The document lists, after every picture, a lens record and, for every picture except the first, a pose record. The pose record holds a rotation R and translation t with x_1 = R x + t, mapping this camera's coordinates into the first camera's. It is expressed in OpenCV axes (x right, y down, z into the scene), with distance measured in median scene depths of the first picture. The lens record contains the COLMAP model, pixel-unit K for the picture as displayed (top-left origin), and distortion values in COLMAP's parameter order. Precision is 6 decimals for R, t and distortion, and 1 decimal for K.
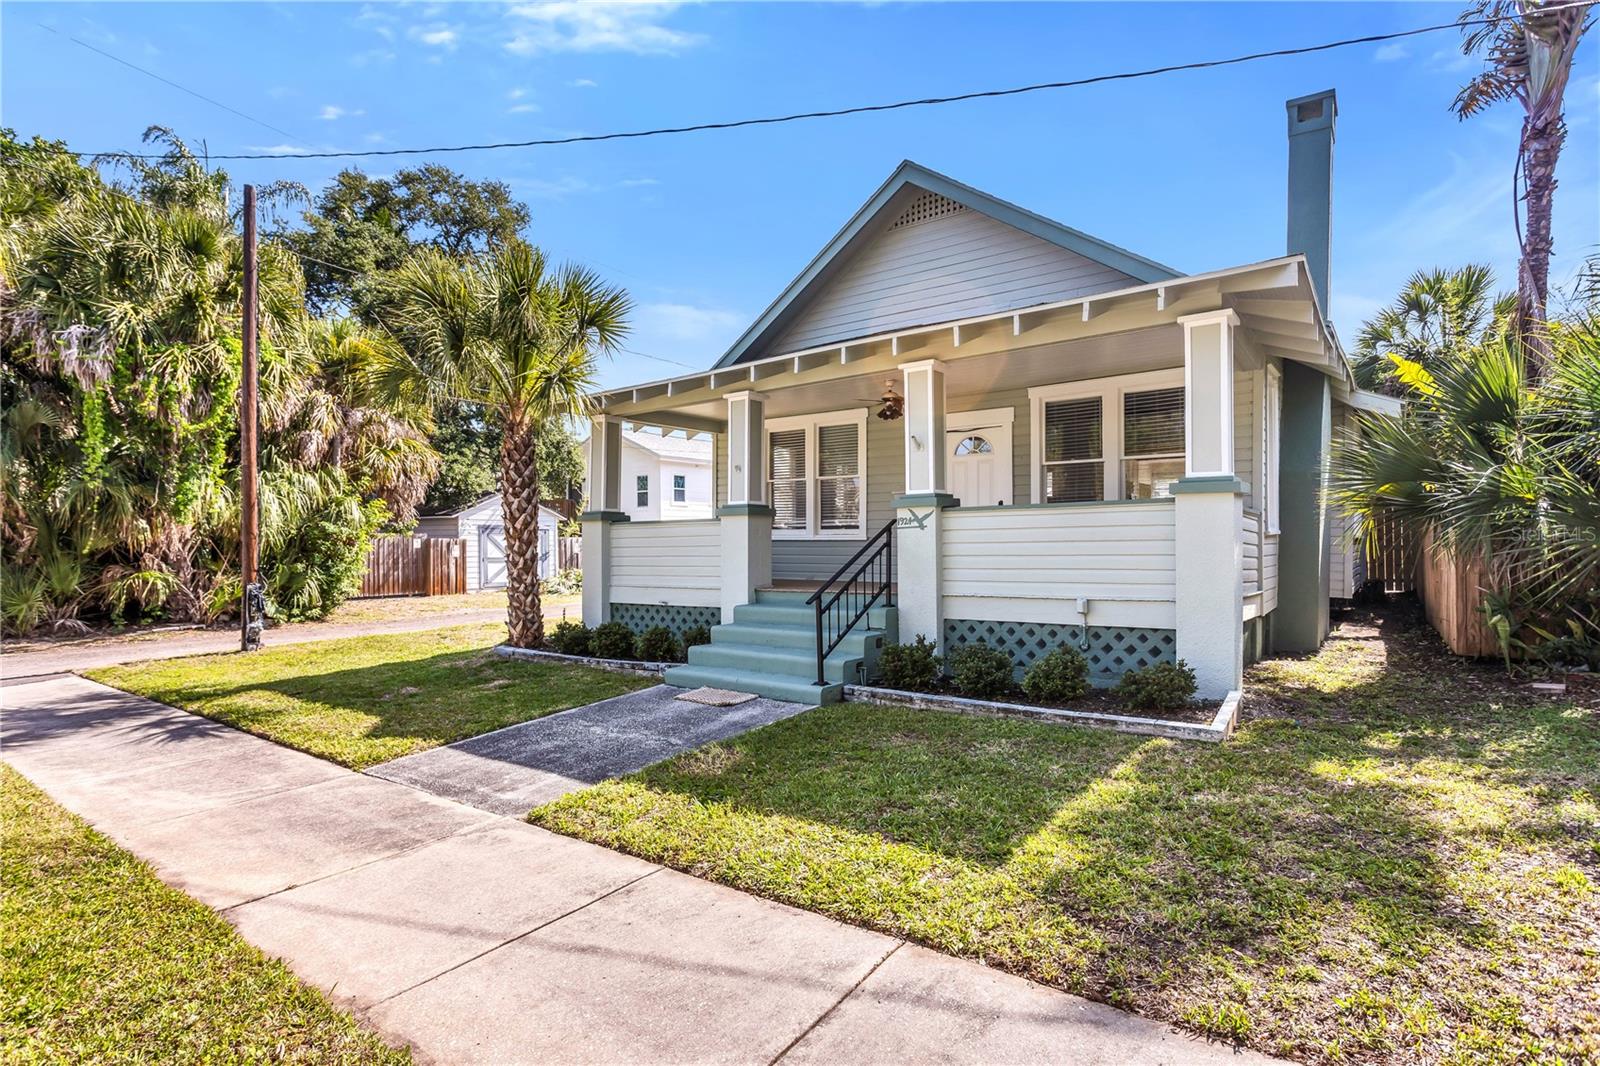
lens RADIAL K [[814.2, 0, 804.6], [0, 814.2, 553.0], [0, 0, 1]] dist [-0.008340, 0.002510]
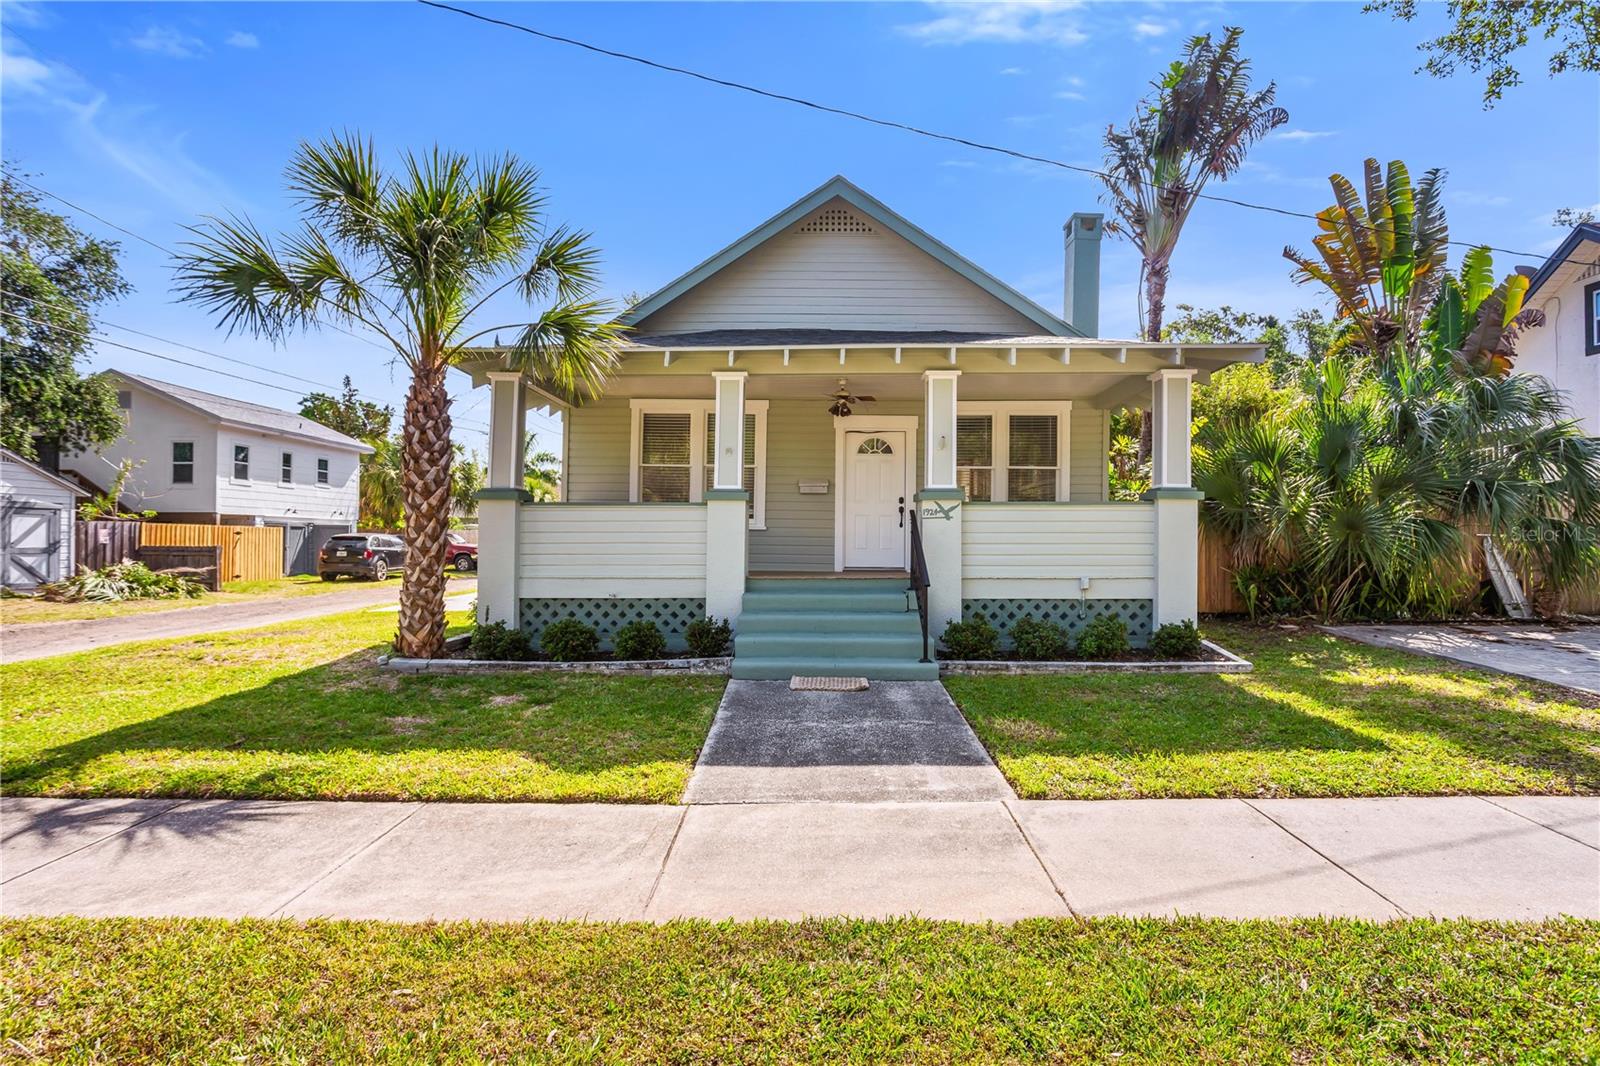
lens RADIAL K [[813.8, 0, 805.8], [0, 813.8, 541.6], [0, 0, 1]] dist [-0.020911, 0.012962]
pose [[0.805939, 0.012727, 0.591861, -0.604393], [-0.005346, 0.999885, -0.014221, 0.015942], [-0.591974, 0.008297, 0.805914, 0.189560]]
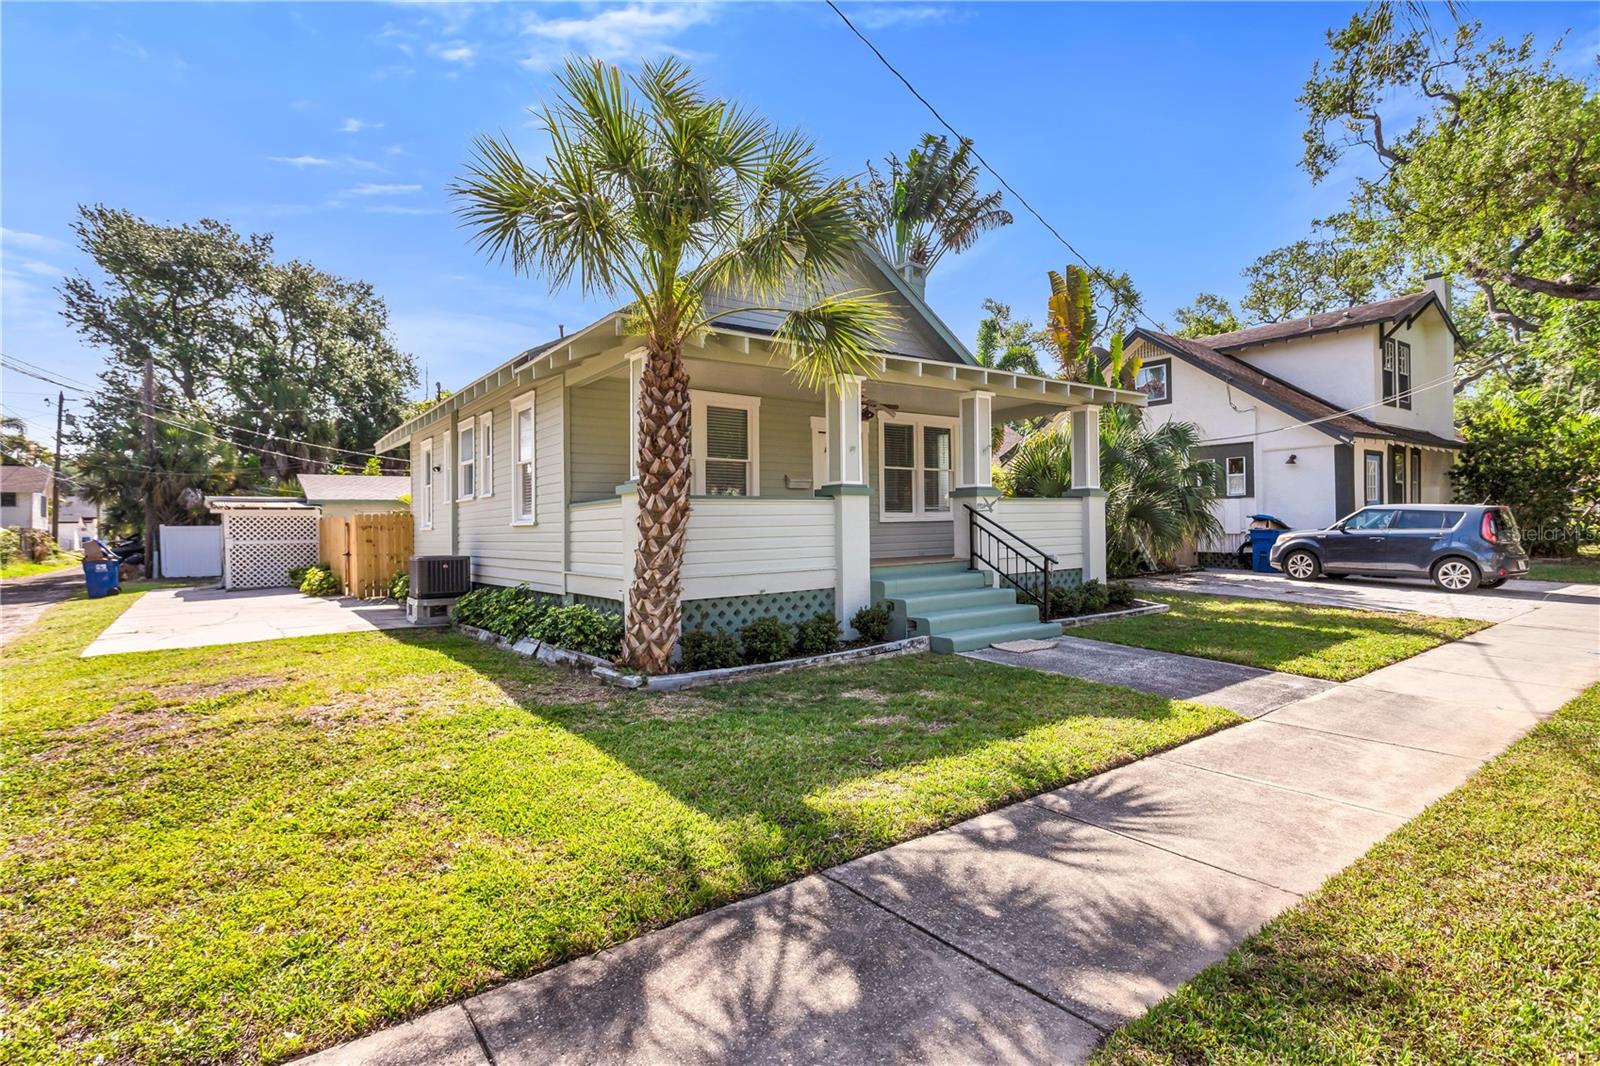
lens RADIAL K [[803.7, 0, 798.6], [0, 803.7, 525.8], [0, 0, 1]] dist [-0.010480, 0.009769]
pose [[0.284596, 0.009414, 0.958601, -1.130901], [0.025132, 0.999535, -0.017277, 0.008568], [-0.958318, 0.029009, 0.284227, 0.826062]]
